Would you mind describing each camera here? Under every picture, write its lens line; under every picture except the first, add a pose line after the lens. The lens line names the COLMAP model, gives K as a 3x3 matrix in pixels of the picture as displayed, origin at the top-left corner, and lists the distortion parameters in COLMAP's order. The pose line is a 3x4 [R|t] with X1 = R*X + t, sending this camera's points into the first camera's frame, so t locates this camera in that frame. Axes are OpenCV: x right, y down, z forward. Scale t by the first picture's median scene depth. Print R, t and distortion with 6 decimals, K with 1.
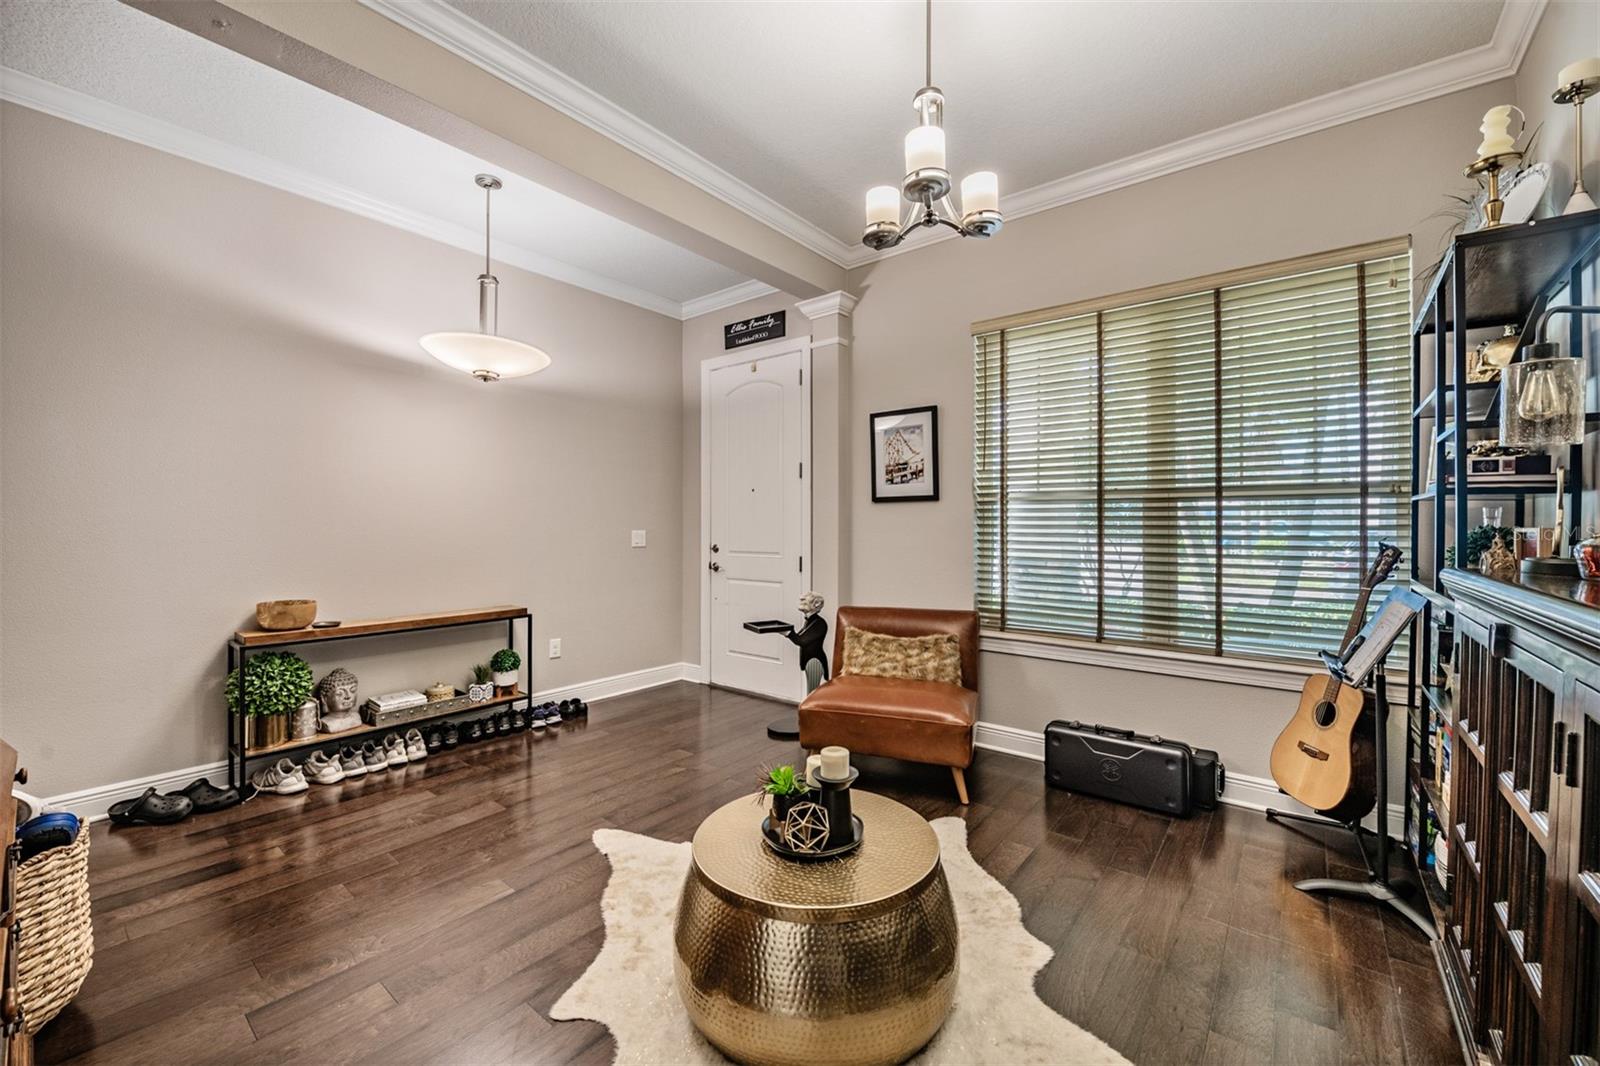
lens RADIAL K [[634.0, 0, 796.3], [0, 634.0, 524.7], [0, 0, 1]] dist [-0.010640, 0.000109]
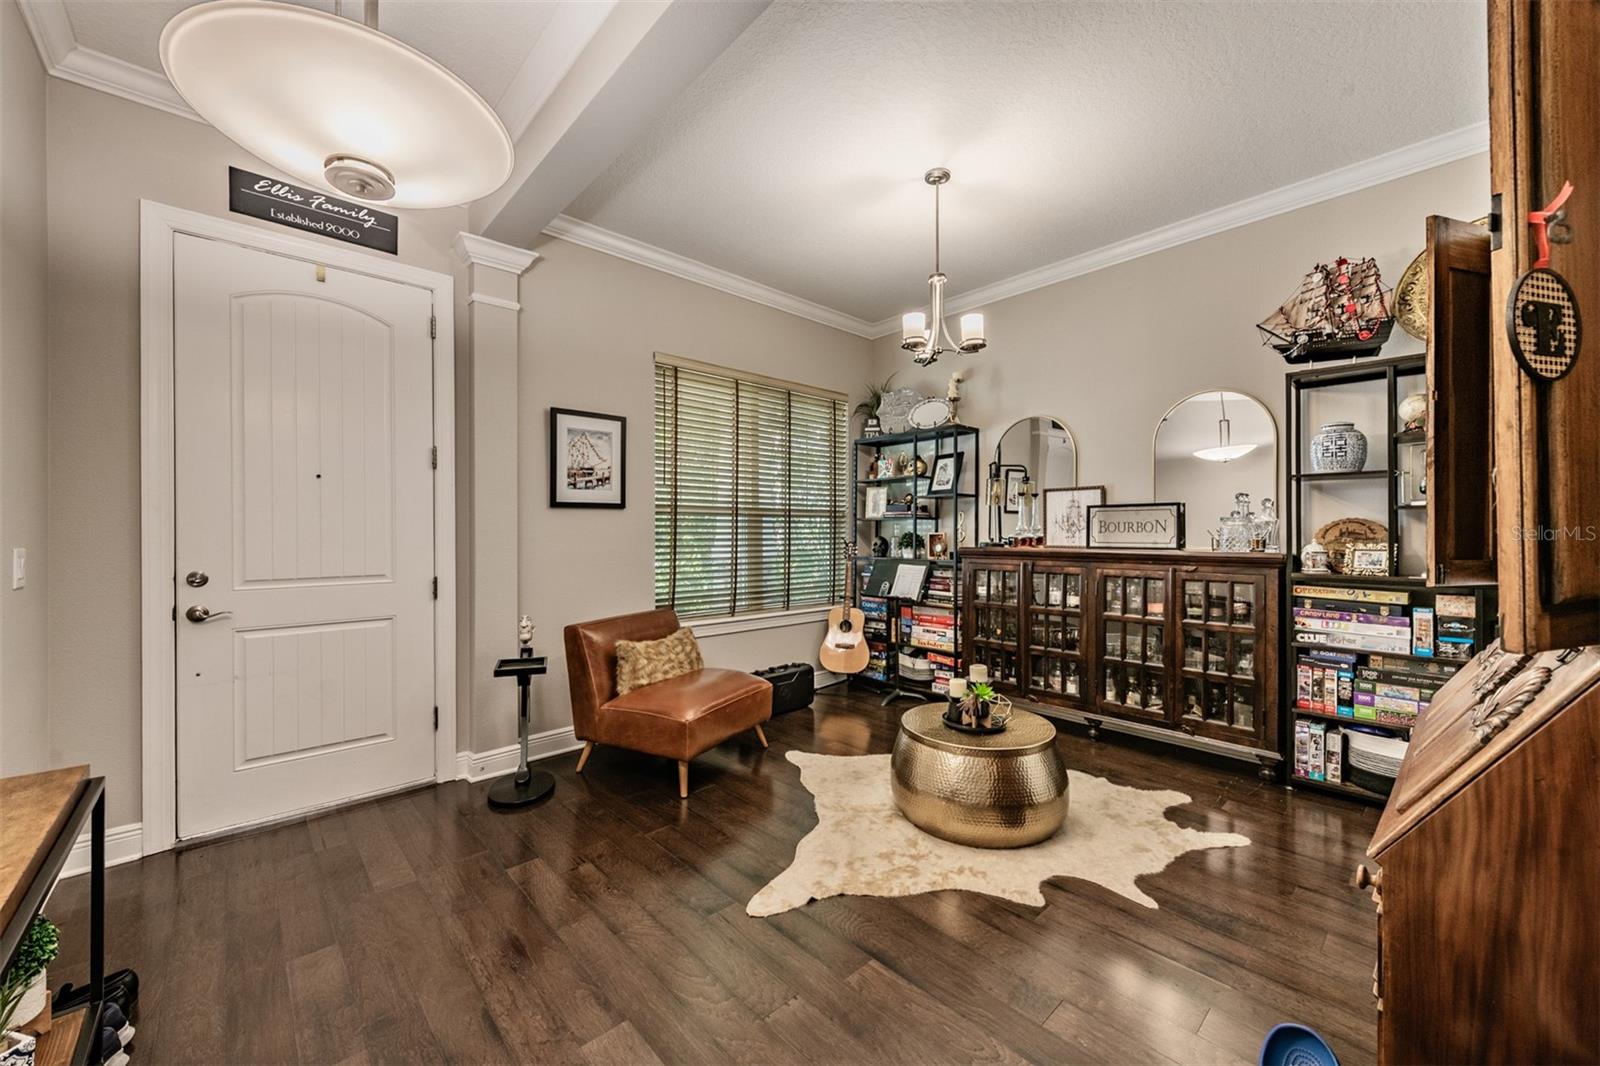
lens RADIAL K [[634.0, 0, 796.5], [0, 634.0, 537.8], [0, 0, 1]] dist [-0.010640, 0.000109]
pose [[0.126334, -0.010074, 0.991937, -0.750676], [0.002847, 0.999948, 0.009793, -0.000307], [-0.991984, 0.001587, 0.126356, 0.575127]]
